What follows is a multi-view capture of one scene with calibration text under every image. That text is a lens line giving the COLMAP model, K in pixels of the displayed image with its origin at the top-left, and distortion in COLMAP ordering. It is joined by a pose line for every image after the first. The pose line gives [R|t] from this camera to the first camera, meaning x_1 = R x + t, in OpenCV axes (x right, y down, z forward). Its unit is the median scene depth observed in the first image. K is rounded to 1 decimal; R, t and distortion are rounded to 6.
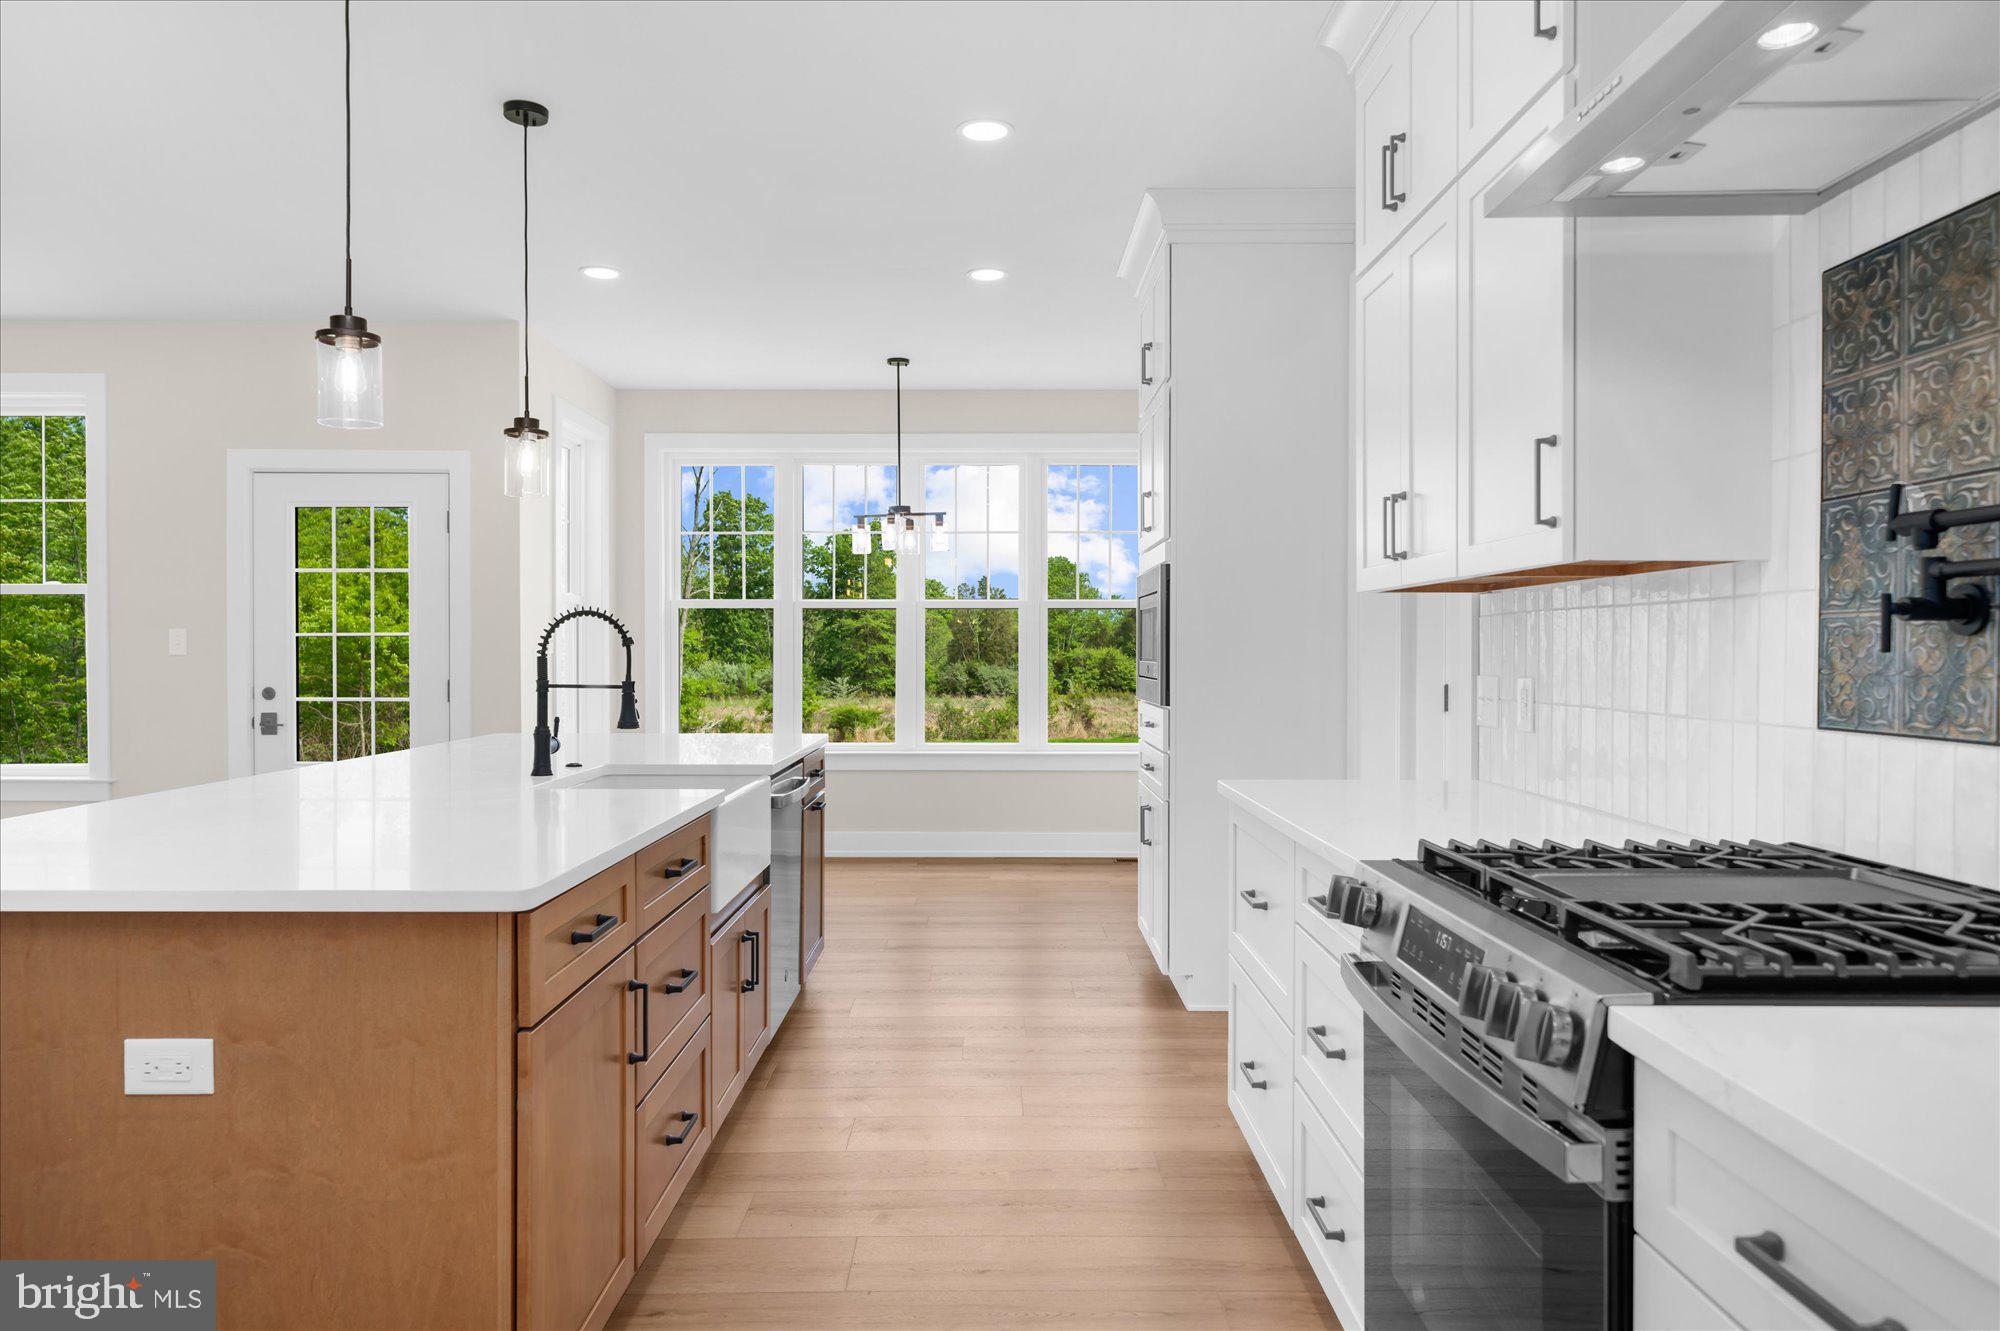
lens RADIAL K [[1282.9, 0, 1000.8], [0, 1282.9, 662.6], [0, 0, 1]] dist [0.002103, 0.000111]
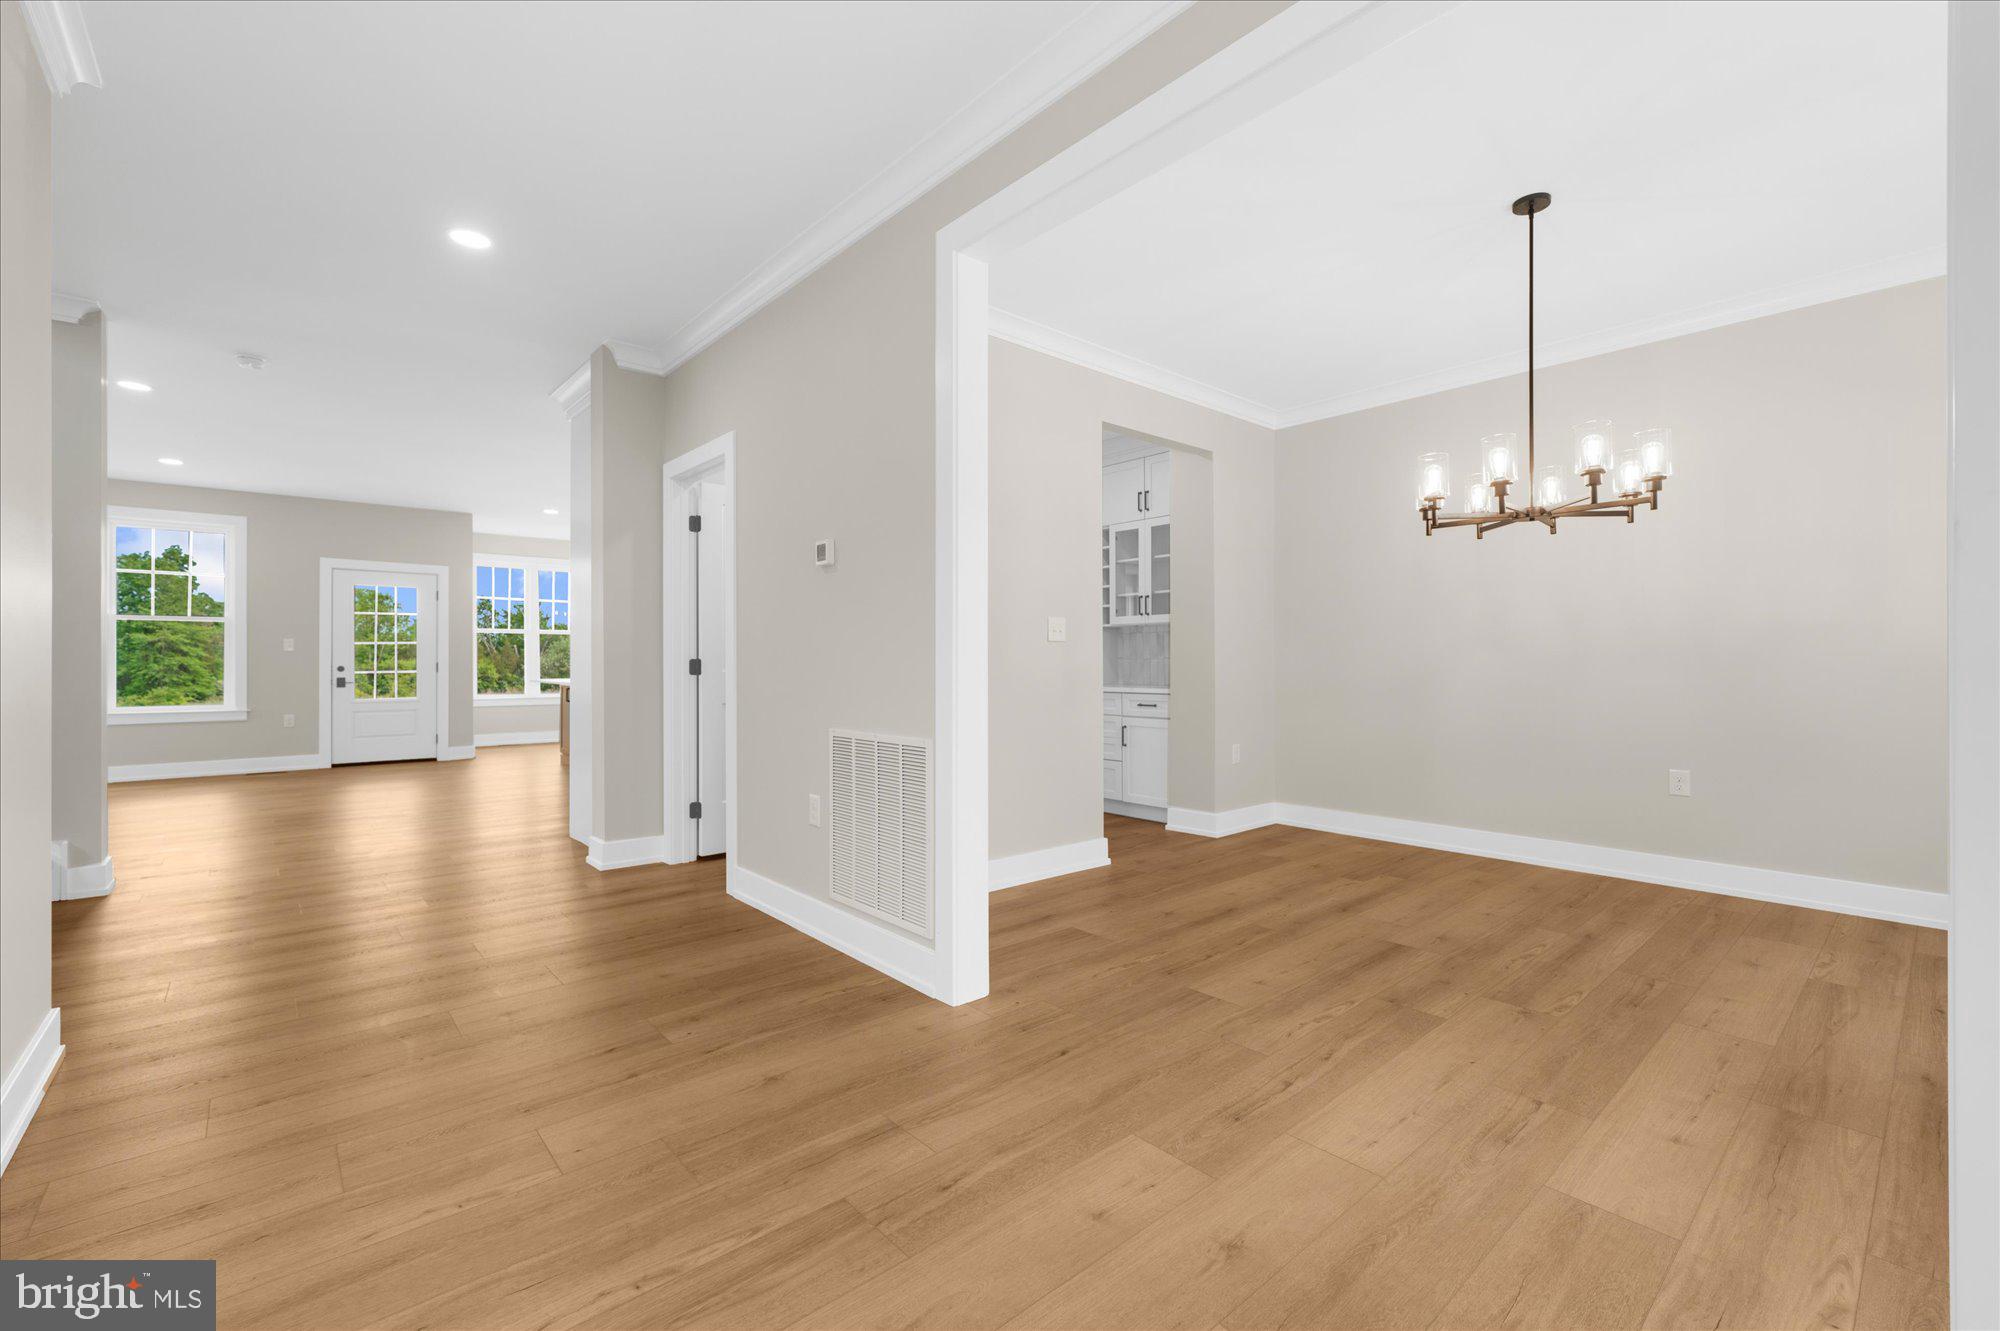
lens RADIAL K [[867.0, 0, 986.1], [0, 867.0, 663.6], [0, 0, 1]] dist [-0.000097, 0.001079]
pose [[0.766907, 0.000170, 0.641758, -0.677189], [0.005804, 0.999957, -0.007200, 0.032566], [-0.641732, 0.009247, 0.766873, -0.863033]]
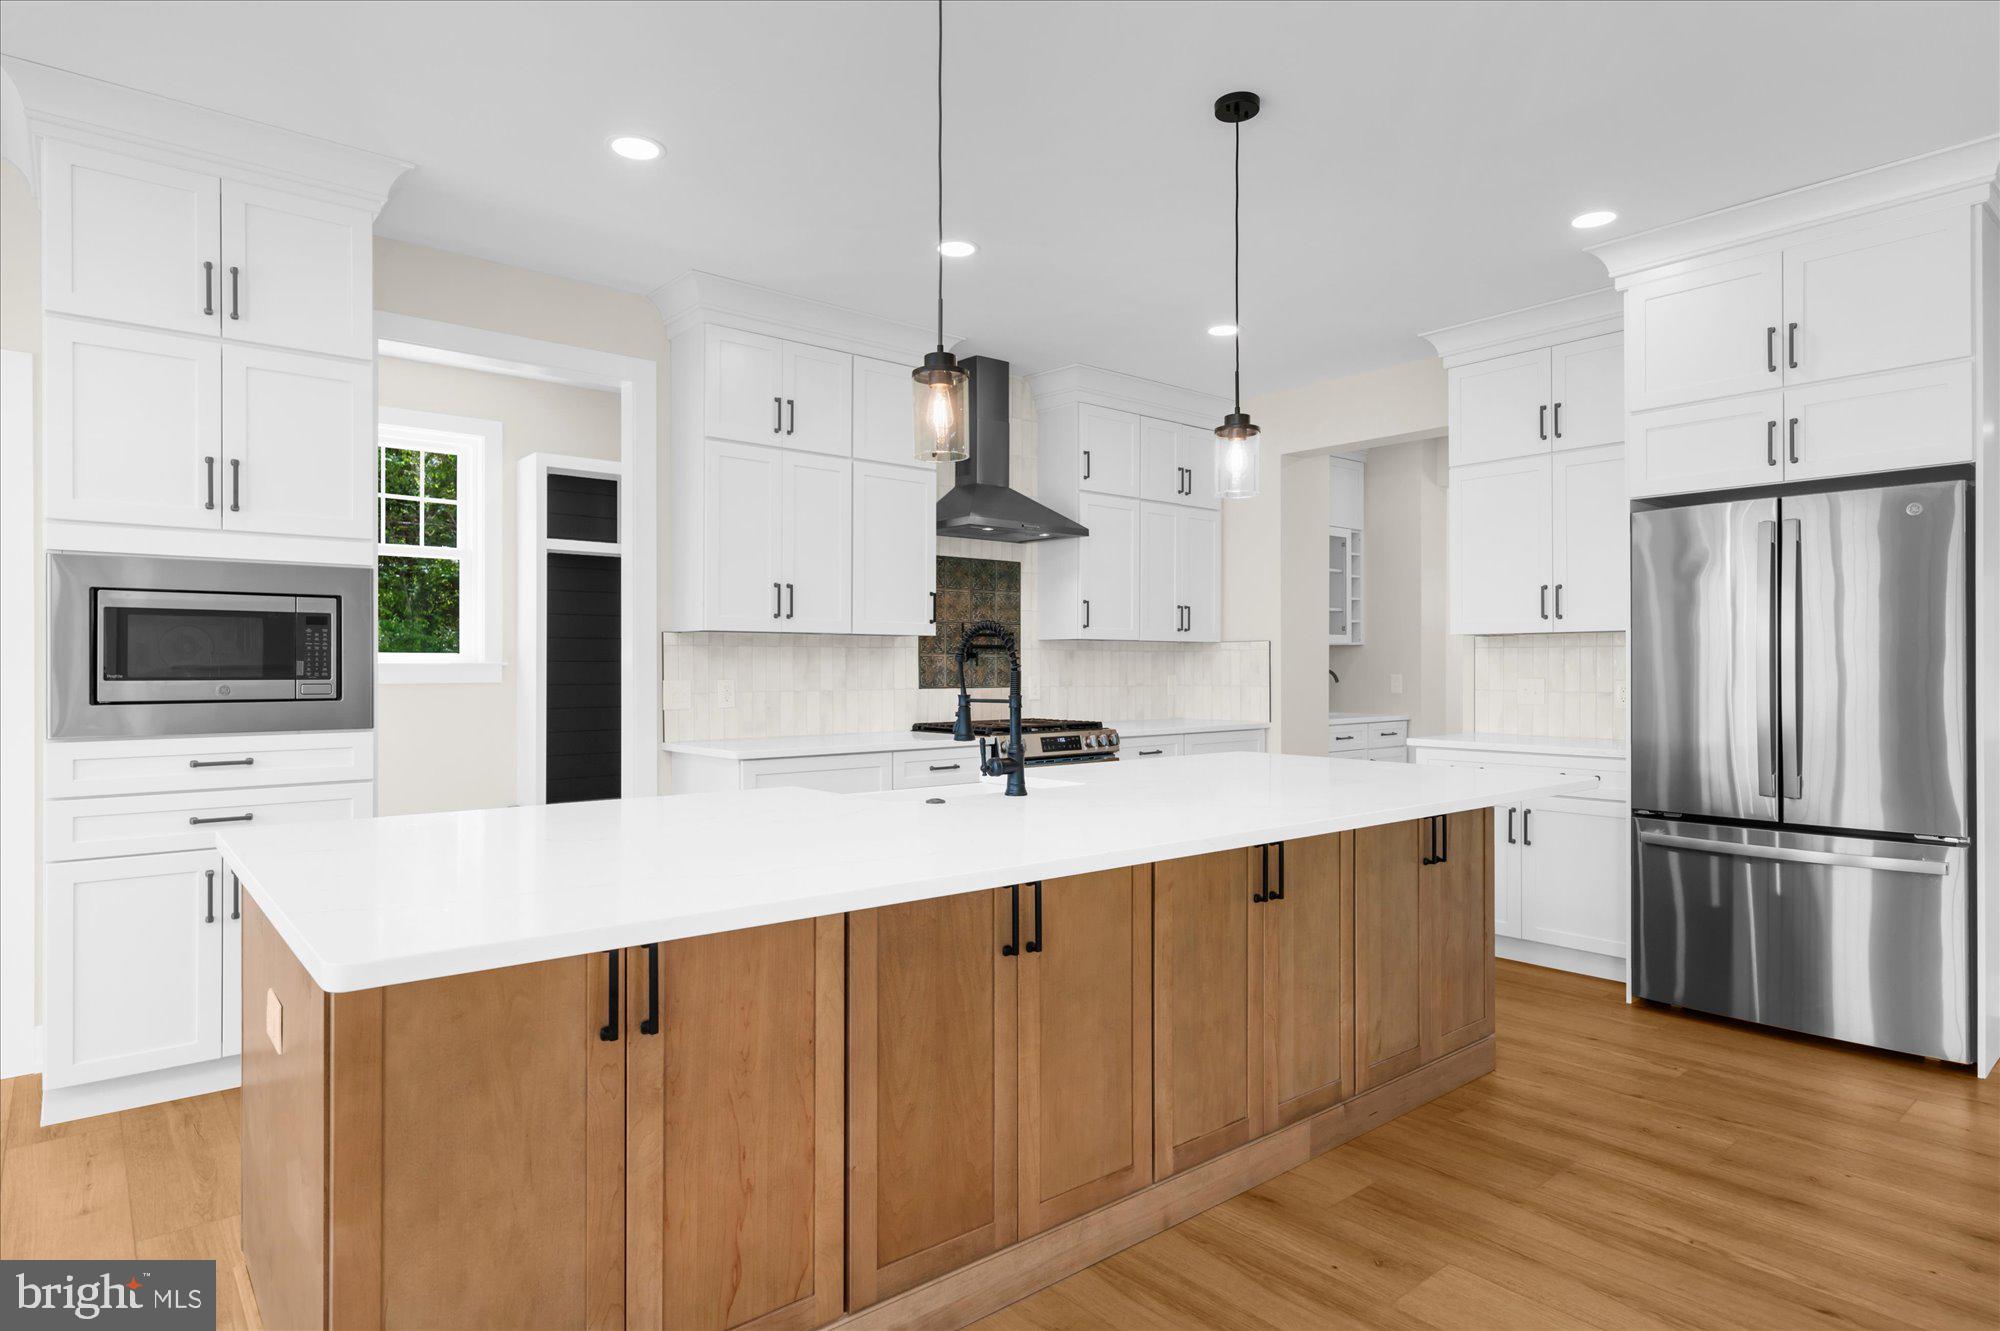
lens RADIAL K [[1097.0, 0, 988.5], [0, 1097.0, 670.8], [0, 0, 1]] dist [0.005818, 0.001077]
pose [[-0.630170, 0.000314, 0.776457, -0.538359], [0.011130, 0.999901, 0.008629, -0.005866], [-0.776377, 0.014080, -0.630111, 0.837319]]
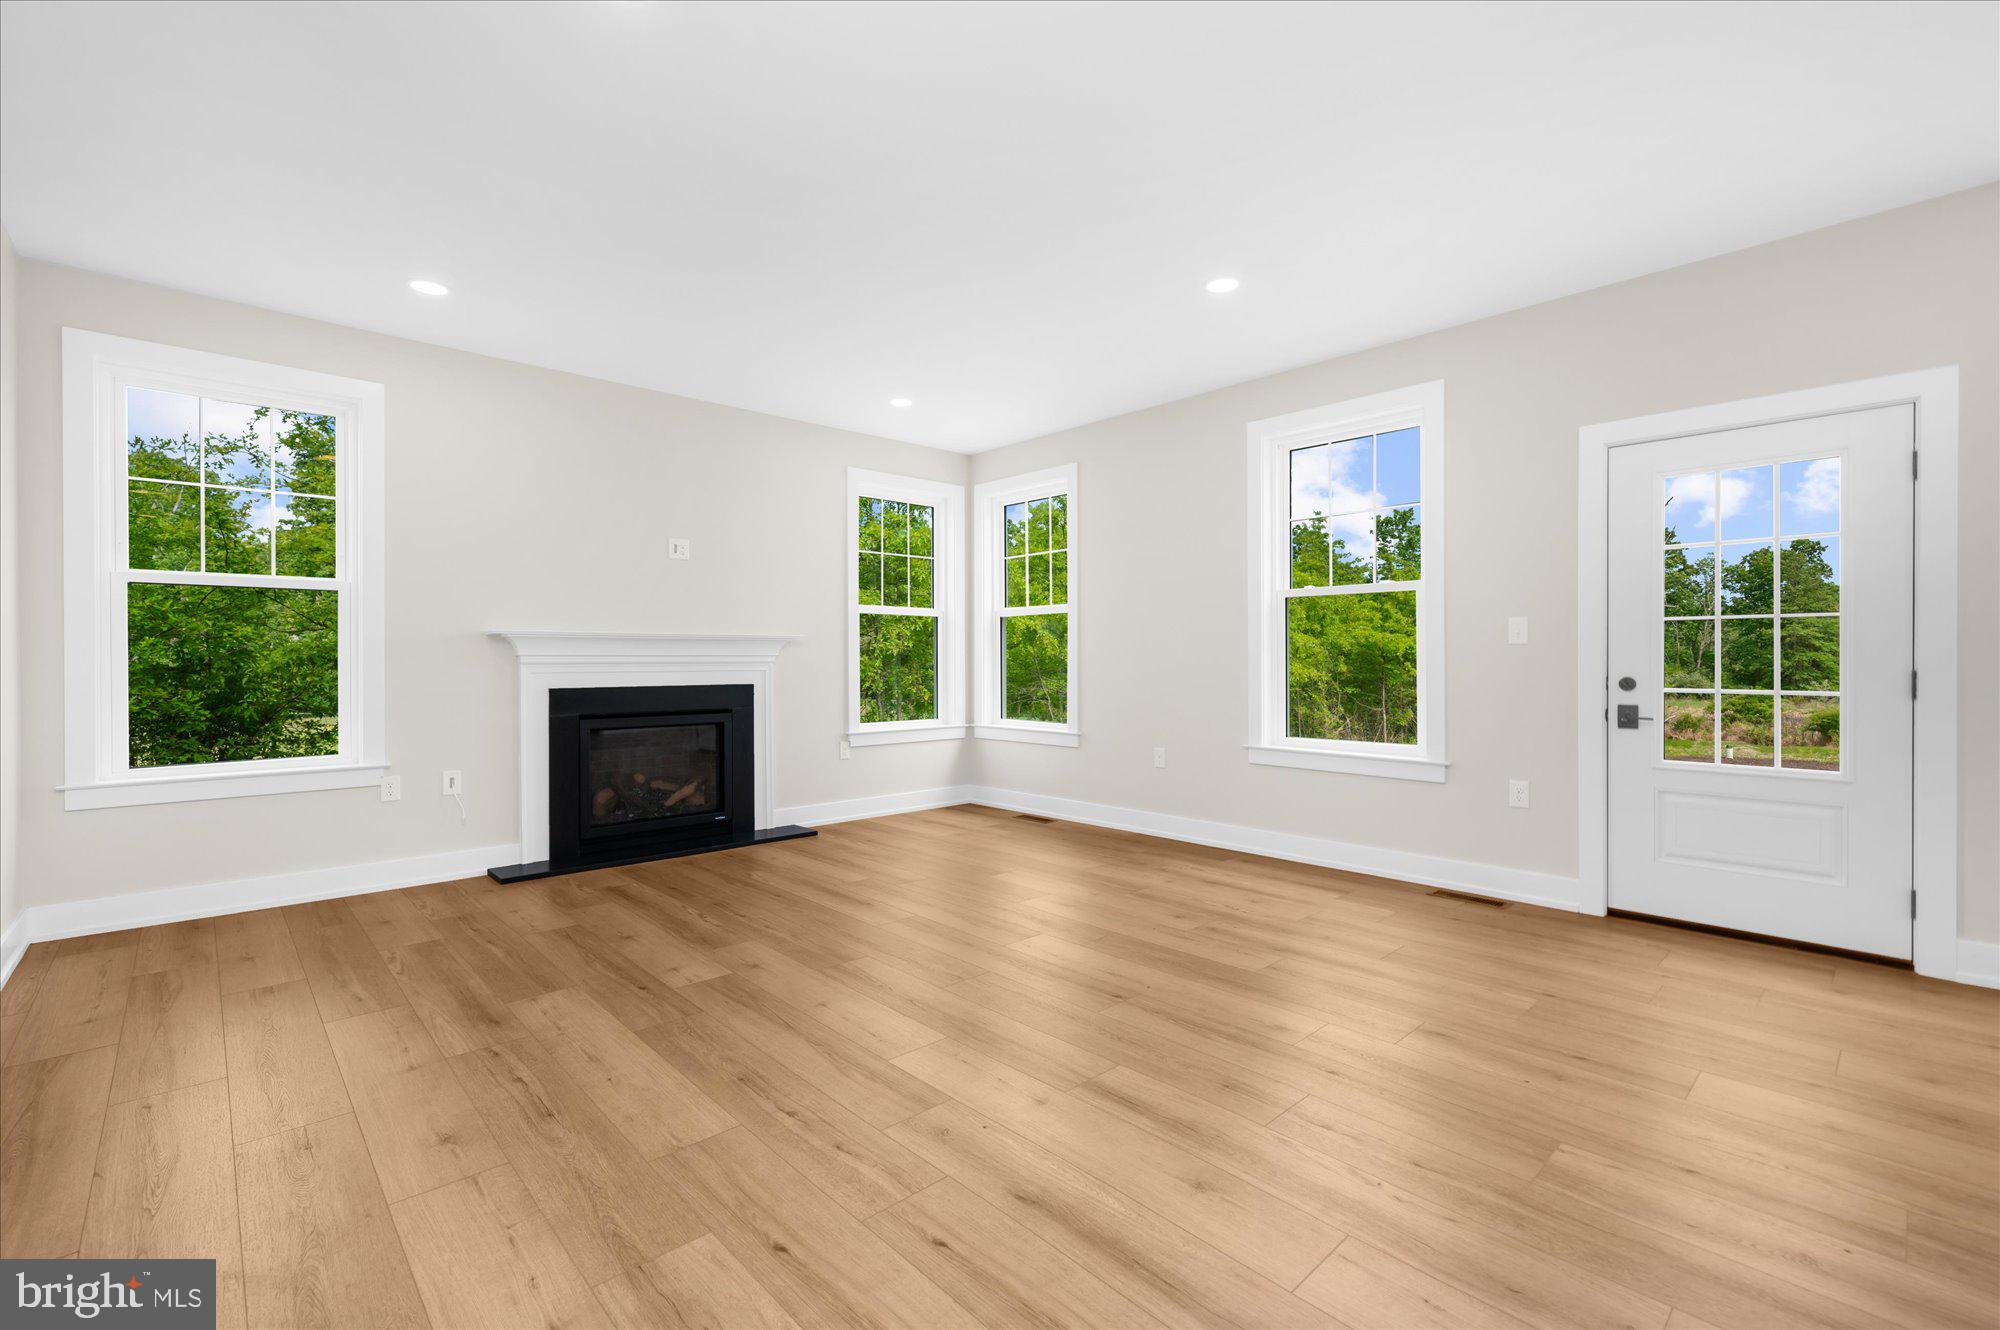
lens RADIAL K [[867.0, 0, 997.3], [0, 867.0, 660.3], [0, 0, 1]] dist [-0.000097, 0.001079]
pose [[0.679390, -0.000983, -0.733777, -0.421040], [-0.005190, 0.999968, -0.006145, 0.013476], [0.733759, 0.007983, 0.679363, 0.245658]]
